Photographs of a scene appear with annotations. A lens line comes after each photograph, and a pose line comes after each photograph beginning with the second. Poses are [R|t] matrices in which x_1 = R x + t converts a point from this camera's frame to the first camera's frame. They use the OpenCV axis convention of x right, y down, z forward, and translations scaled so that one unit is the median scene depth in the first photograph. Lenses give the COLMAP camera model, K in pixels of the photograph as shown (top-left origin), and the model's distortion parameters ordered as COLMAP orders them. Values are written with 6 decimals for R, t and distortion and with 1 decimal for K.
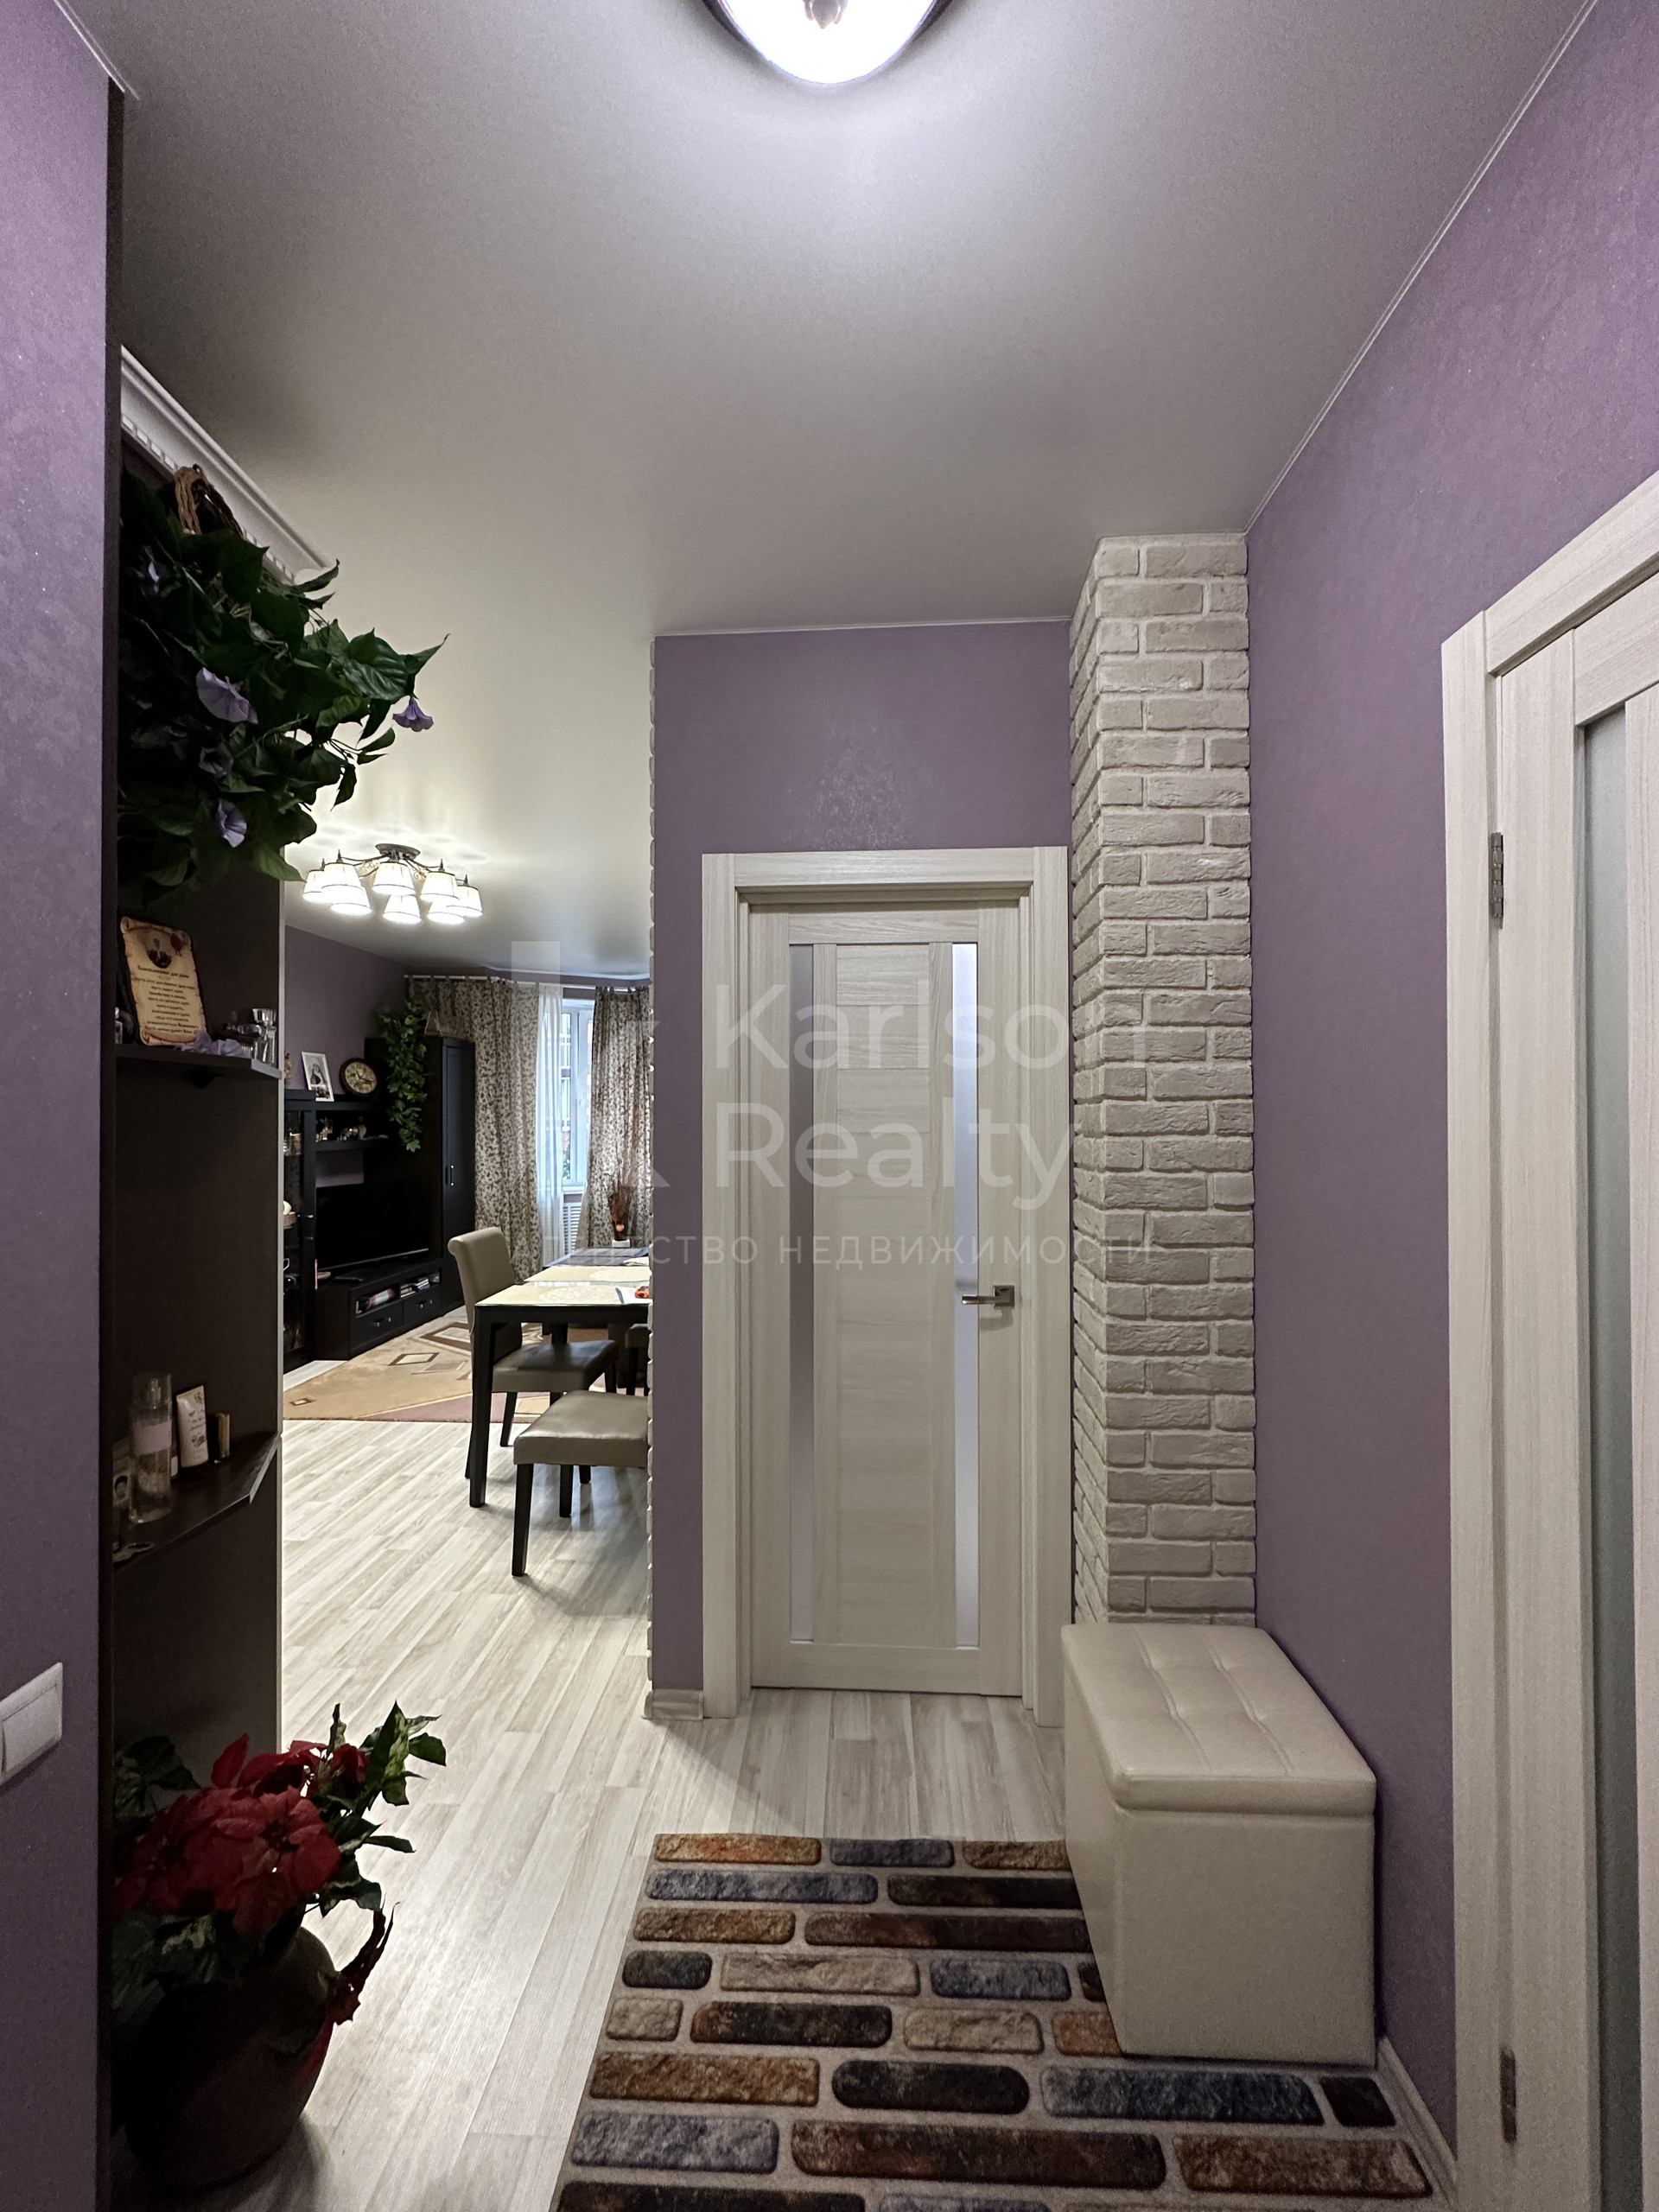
lens RADIAL K [[889.3, 0, 840.5], [0, 889.3, 1111.8], [0, 0, 1]] dist [0.003748, 0.000191]
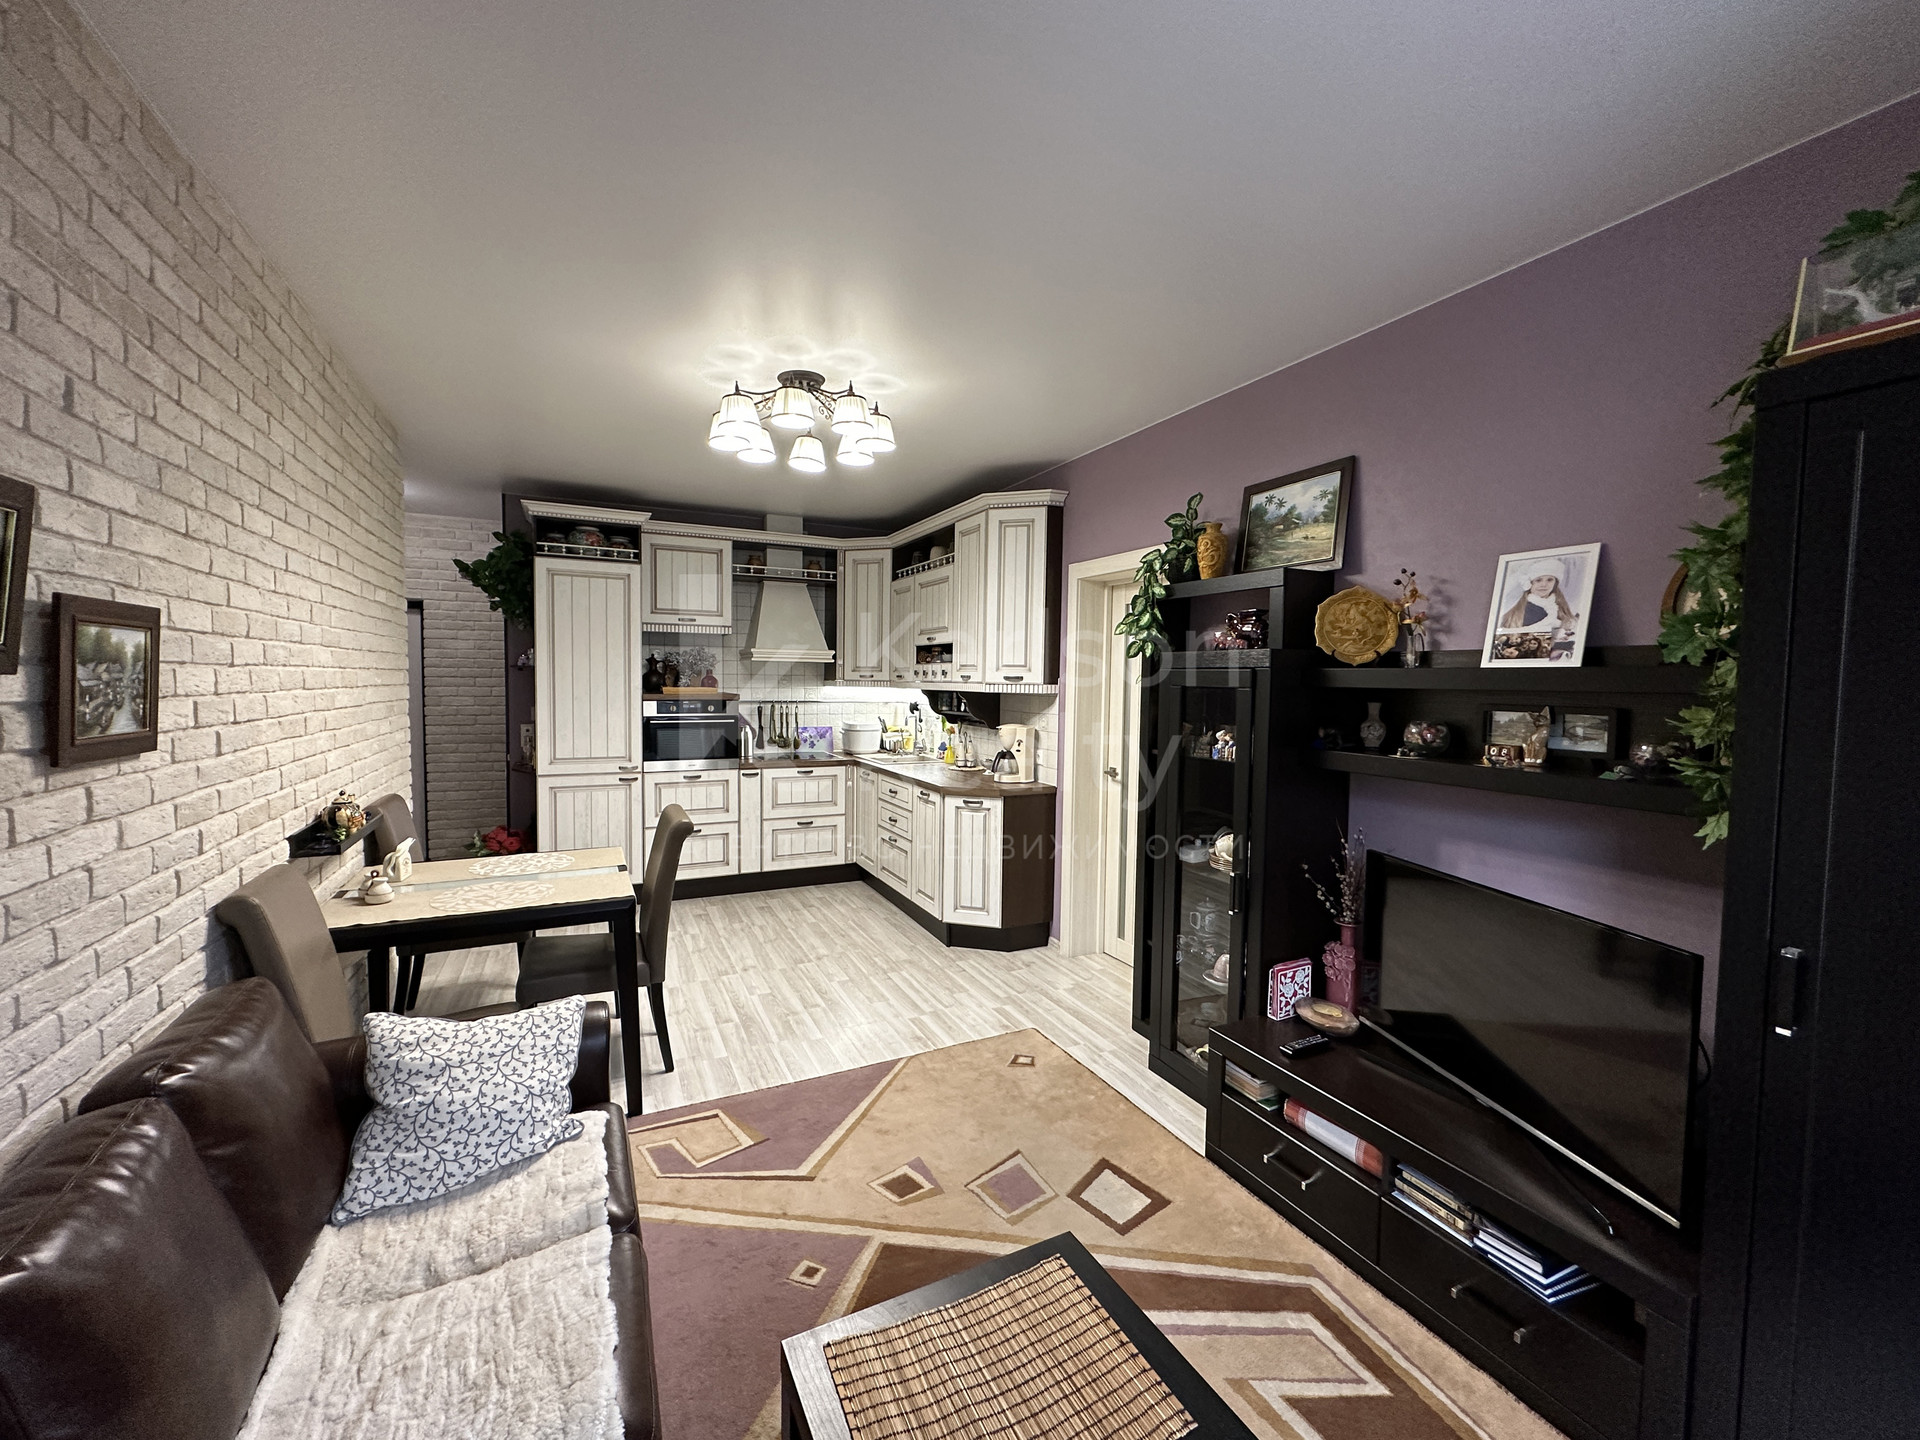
lens RADIAL K [[771.9, 0, 948.2], [0, 771.9, 718.2], [0, 0, 1]] dist [0.003748, 0.000191]
pose [[-0.886227, 0.012974, -0.463069, -0.200337], [-0.012153, 0.998613, 0.051237, -0.004463], [0.463091, 0.051035, -0.884840, 1.288539]]
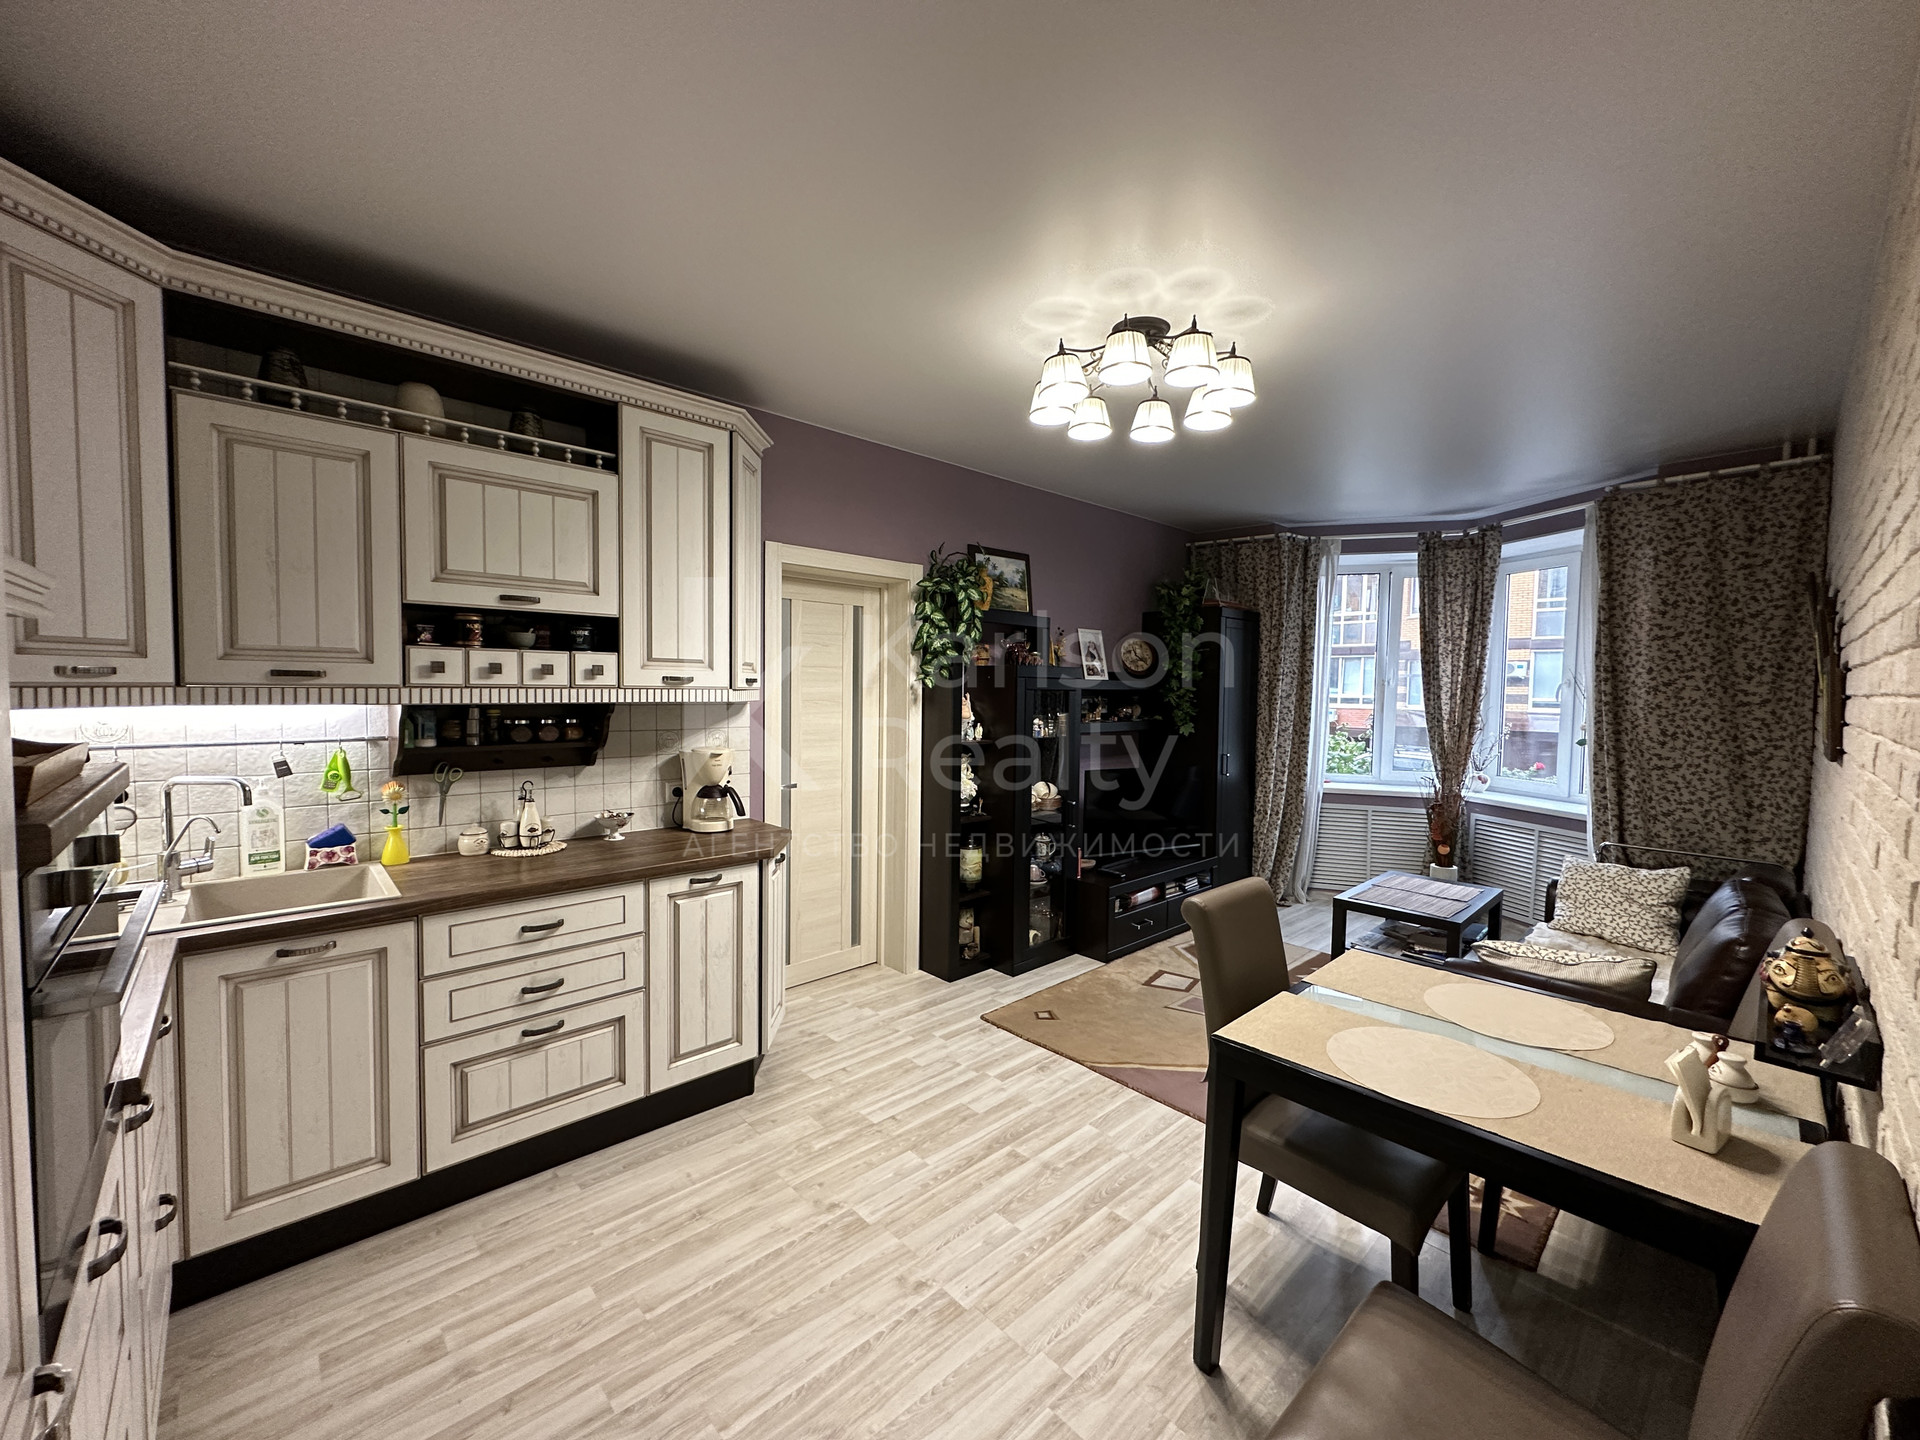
lens RADIAL K [[771.9, 0, 954.1], [0, 771.9, 720.6], [0, 0, 1]] dist [0.003748, 0.000191]
pose [[0.709732, 0.041012, -0.703277, -0.113213], [-0.012053, 0.998865, 0.046085, -0.004598], [0.704368, -0.024232, 0.709421, 0.326608]]
